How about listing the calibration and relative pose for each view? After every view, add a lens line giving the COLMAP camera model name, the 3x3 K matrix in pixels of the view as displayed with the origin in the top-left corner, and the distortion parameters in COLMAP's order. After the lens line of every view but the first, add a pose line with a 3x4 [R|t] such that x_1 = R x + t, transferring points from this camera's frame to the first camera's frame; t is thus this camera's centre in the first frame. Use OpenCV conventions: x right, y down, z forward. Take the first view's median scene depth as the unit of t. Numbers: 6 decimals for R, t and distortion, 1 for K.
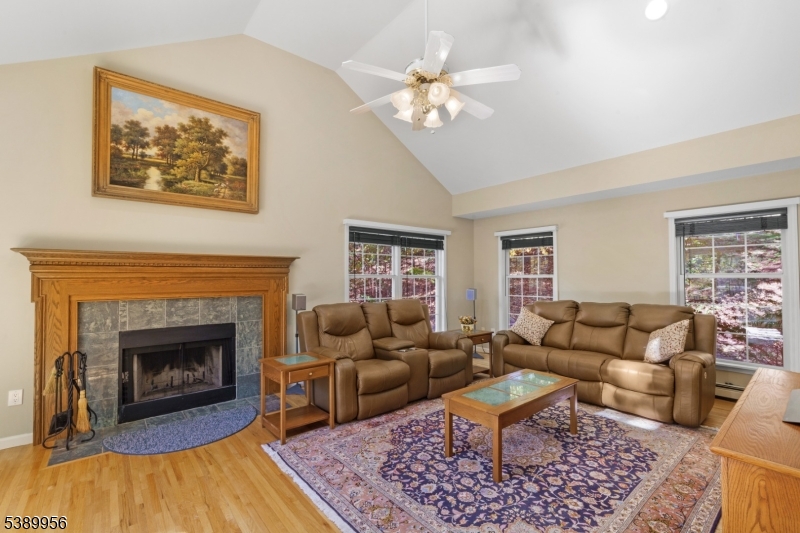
lens RADIAL K [[356.5, 0, 402.3], [0, 356.5, 270.1], [0, 0, 1]] dist [-0.011748, 0.000629]
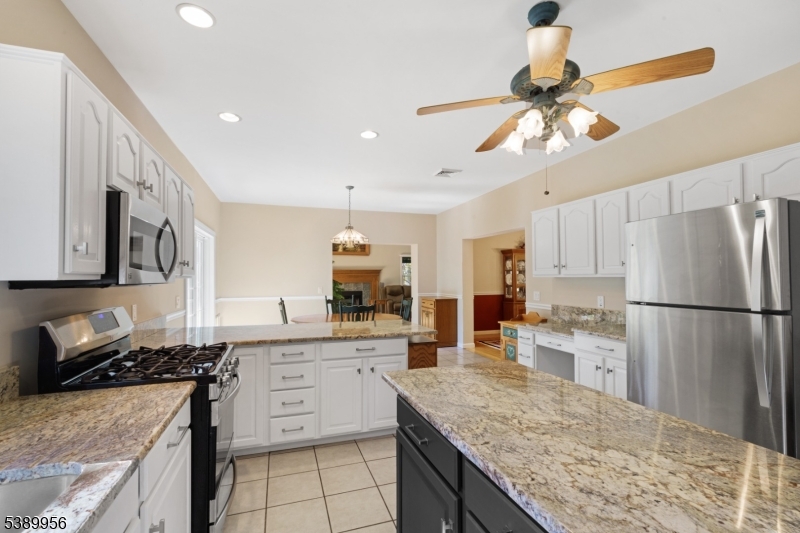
lens RADIAL K [[356.5, 0, 399.6], [0, 356.5, 268.6], [0, 0, 1]] dist [-0.011748, 0.000629]
pose [[0.933700, -0.007114, -0.357986, 0.966828], [0.006261, 0.999974, -0.003540, -0.037022], [0.358001, 0.001064, 0.933720, -1.825288]]
